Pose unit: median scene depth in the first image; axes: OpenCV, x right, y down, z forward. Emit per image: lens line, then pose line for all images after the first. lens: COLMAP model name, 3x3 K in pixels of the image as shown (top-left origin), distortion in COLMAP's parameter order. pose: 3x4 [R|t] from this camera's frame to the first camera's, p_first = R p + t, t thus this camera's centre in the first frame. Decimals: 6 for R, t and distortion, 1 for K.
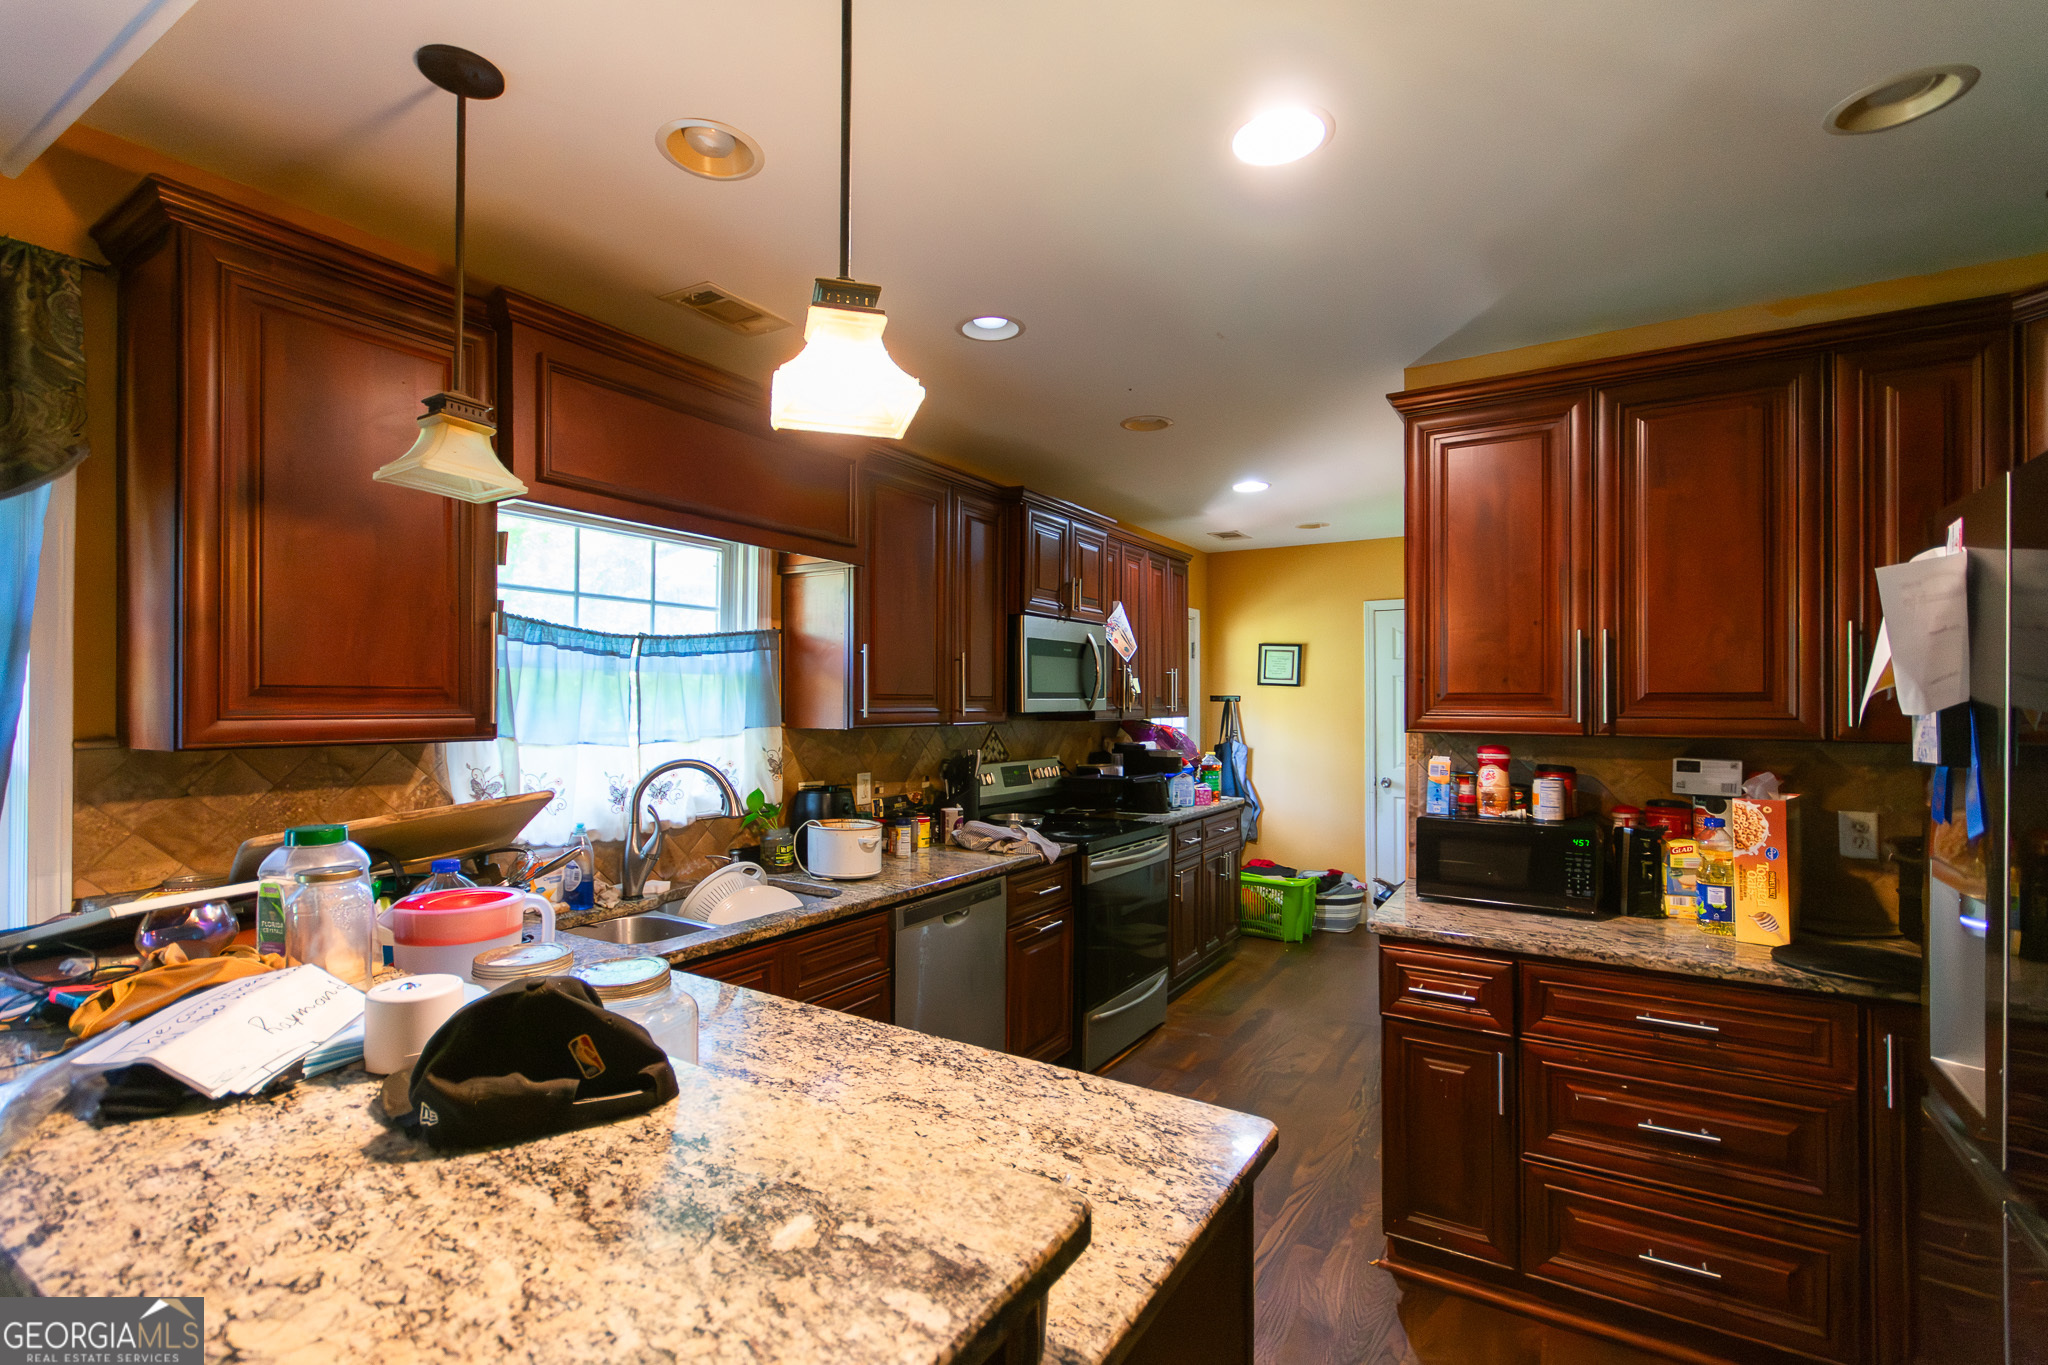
lens RADIAL K [[932.3, 0, 1025.6], [0, 932.3, 695.0], [0, 0, 1]] dist [0.004182, -0.001621]
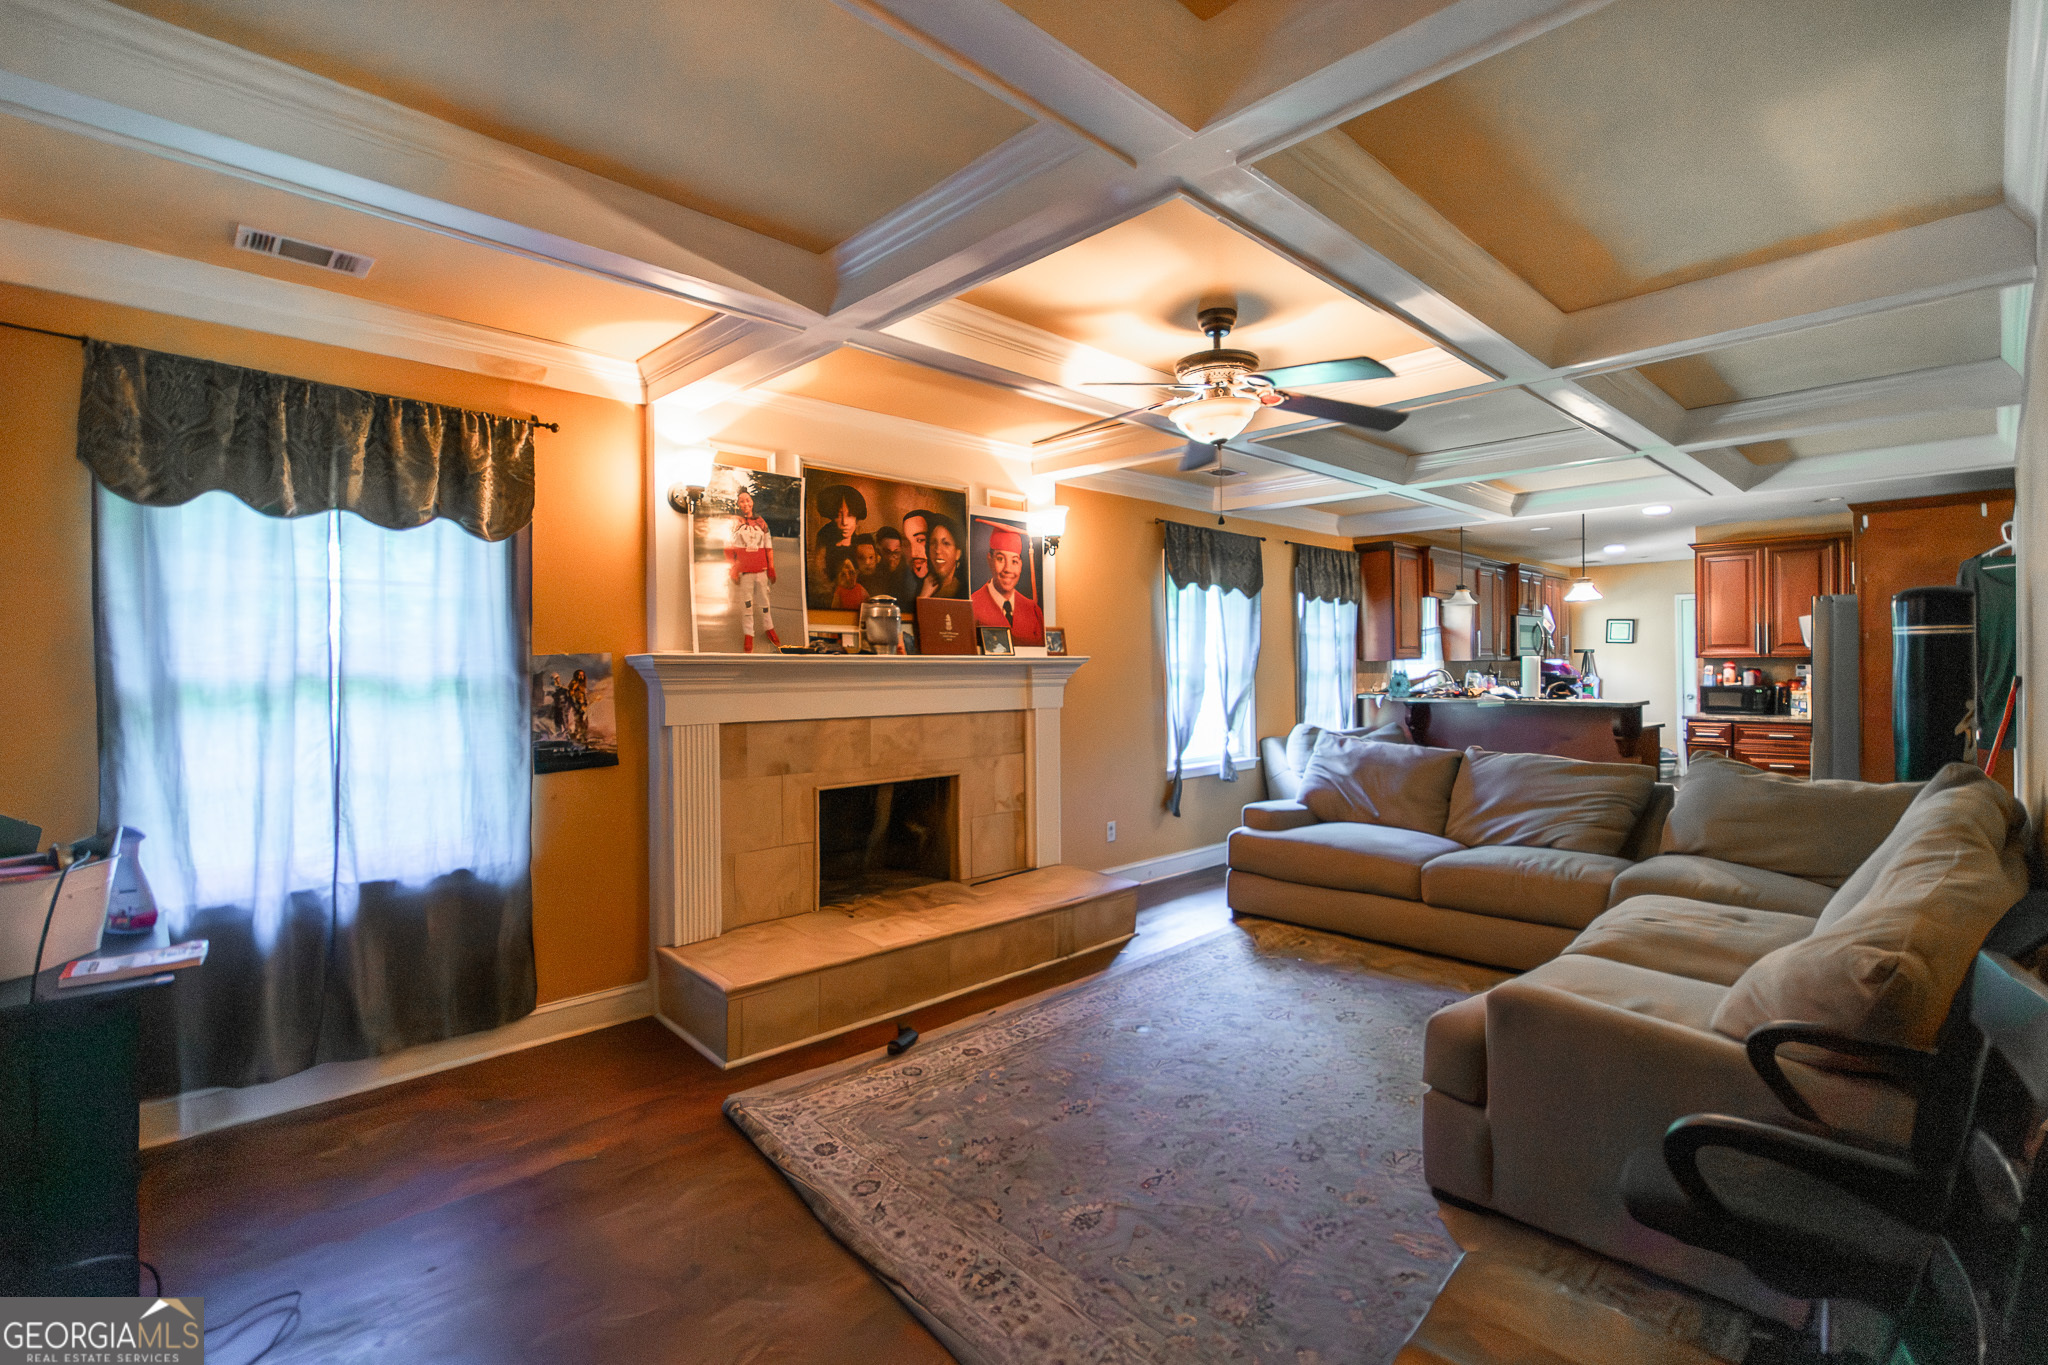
lens RADIAL K [[932.3, 0, 1033.2], [0, 932.3, 665.7], [0, 0, 1]] dist [0.004182, -0.001621]
pose [[0.969349, -0.010774, -0.245453, -0.925289], [0.012392, 0.999910, 0.005046, 0.024965], [0.245377, -0.007933, 0.969395, -2.448564]]
